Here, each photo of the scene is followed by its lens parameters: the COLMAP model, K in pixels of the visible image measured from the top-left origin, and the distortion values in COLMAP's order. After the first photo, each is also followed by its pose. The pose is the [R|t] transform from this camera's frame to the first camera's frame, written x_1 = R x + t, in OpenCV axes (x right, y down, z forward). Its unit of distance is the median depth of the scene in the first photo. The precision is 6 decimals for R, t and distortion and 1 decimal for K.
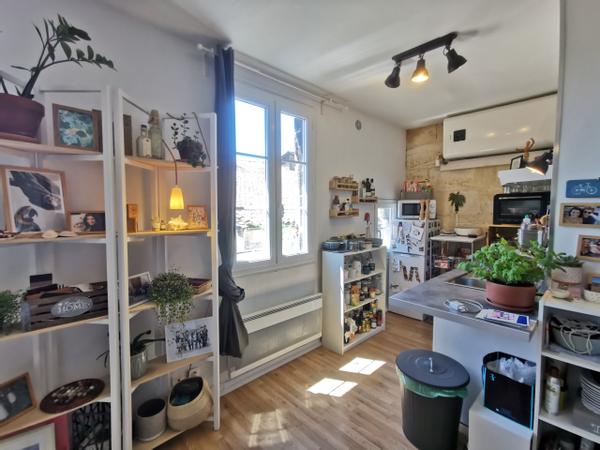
lens RADIAL K [[279.6, 0, 300.4], [0, 279.6, 229.6], [0, 0, 1]] dist [0.017130, 0.001355]
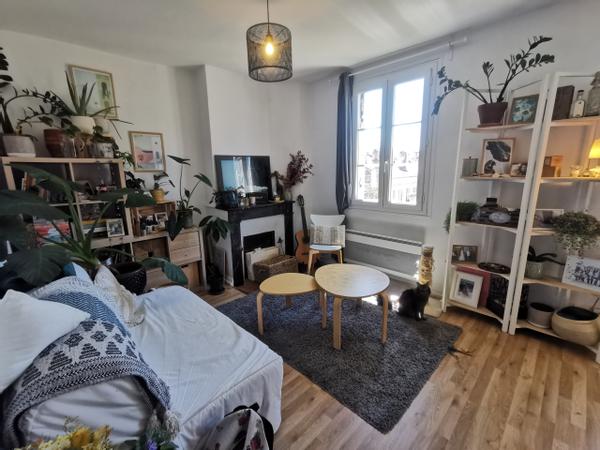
lens RADIAL K [[279.6, 0, 298.9], [0, 279.6, 227.4], [0, 0, 1]] dist [0.017130, 0.001355]
pose [[0.011075, 0.211284, -0.977362, 0.886390], [-0.047735, 0.976419, 0.210539, 0.019358], [0.998799, 0.044322, 0.020900, -0.276873]]
